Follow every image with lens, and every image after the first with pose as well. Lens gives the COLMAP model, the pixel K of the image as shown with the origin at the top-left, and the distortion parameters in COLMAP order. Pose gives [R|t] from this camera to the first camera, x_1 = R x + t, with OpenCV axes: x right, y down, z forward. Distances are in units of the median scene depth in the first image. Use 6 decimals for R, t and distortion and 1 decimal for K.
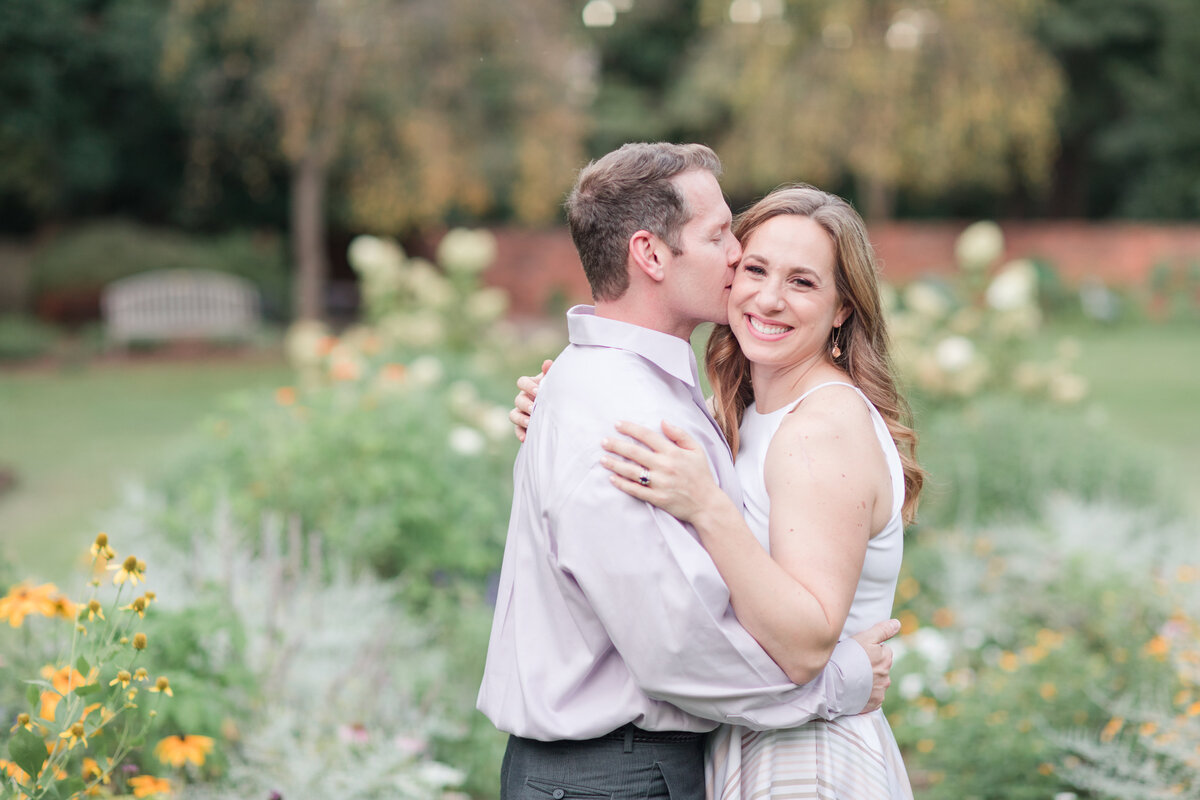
lens RADIAL K [[2911.7, 0, 600.0], [0, 2911.7, 400.0], [0, 0, 1]] dist [-0.447002, 7.217781]
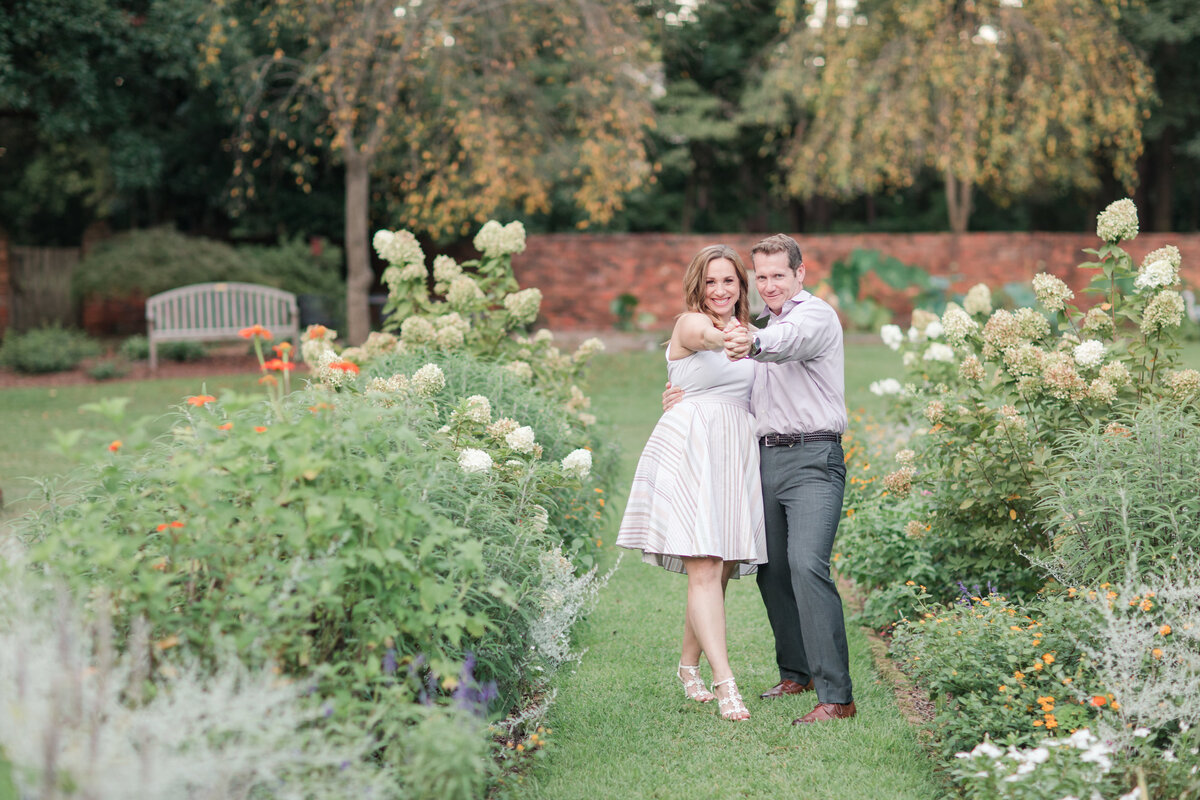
lens RADIAL K [[2844.0, 0, 600.0], [0, 2844.0, 400.0], [0, 0, 1]] dist [0.073946, -0.427182]
pose [[0.999649, 0.001635, -0.026432, 0.005873], [-0.001773, 0.999985, -0.005221, 0.001069], [0.026423, 0.005266, 0.999637, 0.145624]]
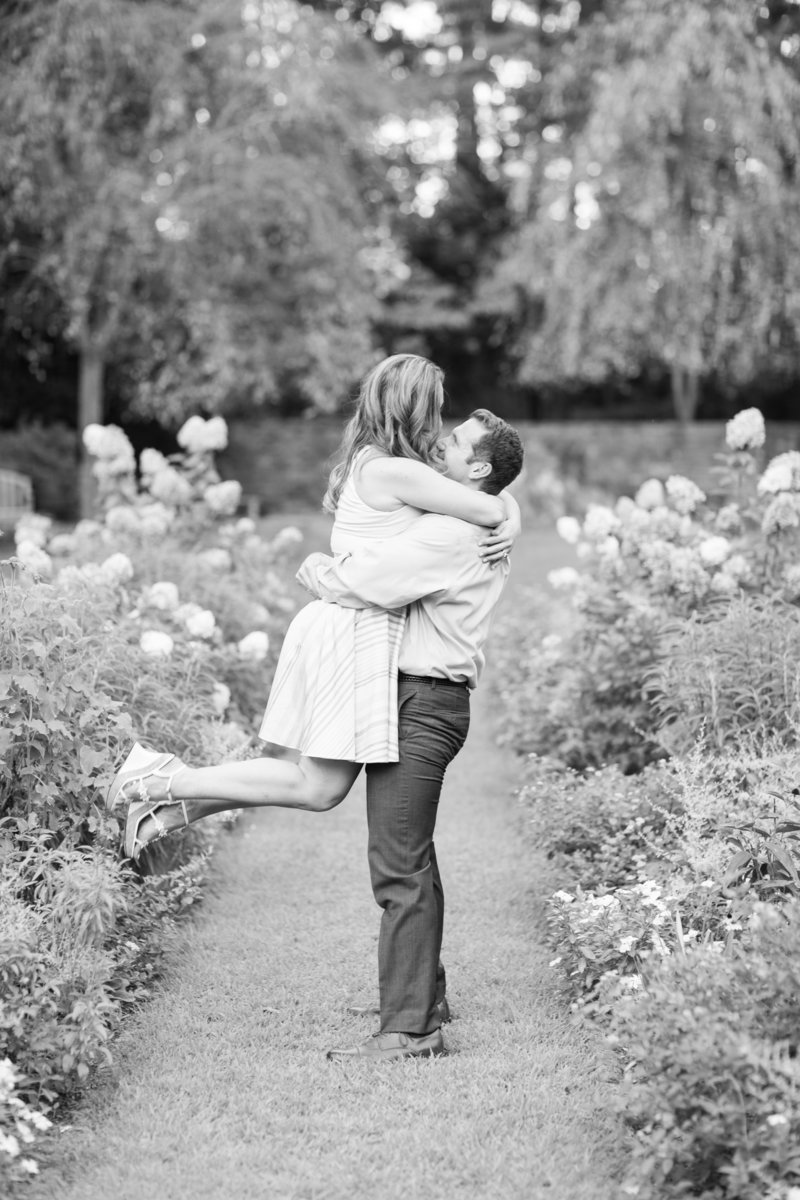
lens RADIAL K [[2844.0, 0, 401.2], [0, 2844.0, 620.1], [0, 0, 1]] dist [0.073946, -0.427182]
pose [[0.999915, 0.009294, -0.009151, 0.024609], [-0.009217, 0.999922, 0.008424, -0.000560], [0.009229, -0.008339, 0.999923, 0.088814]]
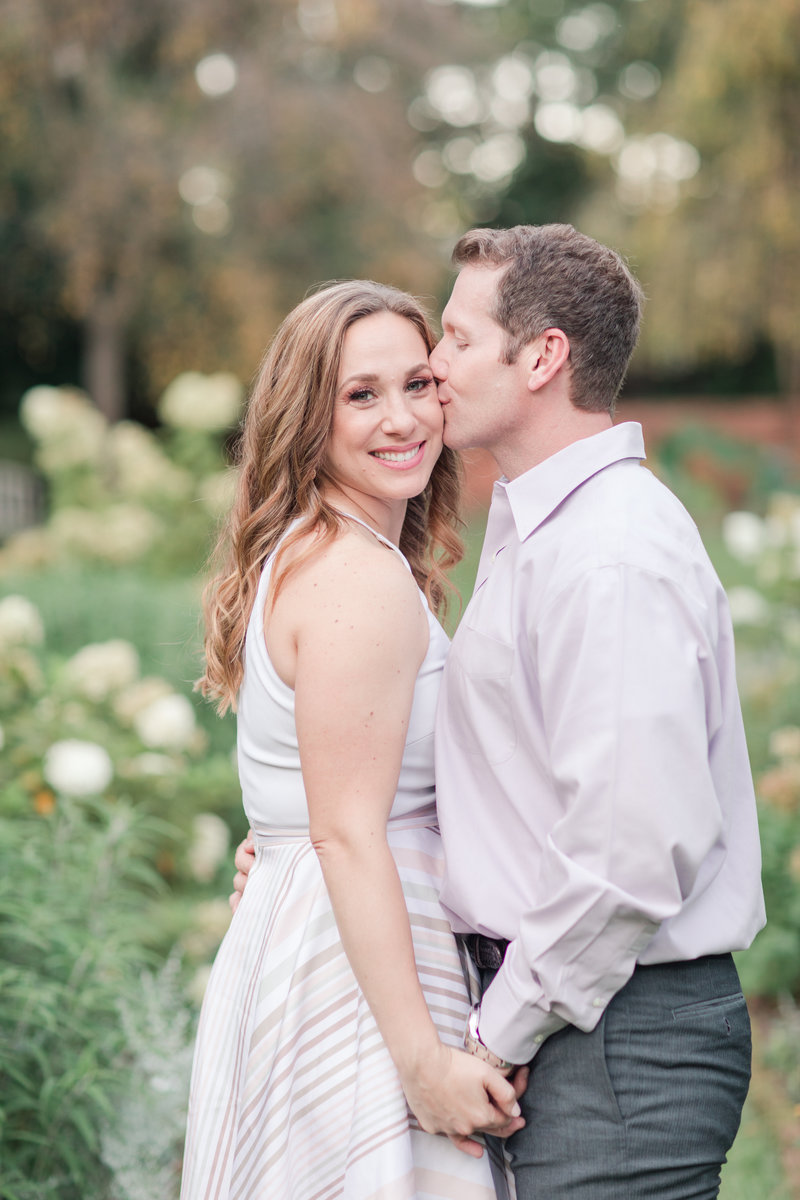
lens RADIAL K [[2911.7, 0, 400.0], [0, 2911.7, 600.0], [0, 0, 1]] dist [-0.447002, 7.217781]
pose [[0.999555, 0.003180, -0.029670, 0.014150], [-0.003164, 0.999995, 0.000593, -0.009323], [0.029672, -0.000499, 0.999560, 0.356143]]
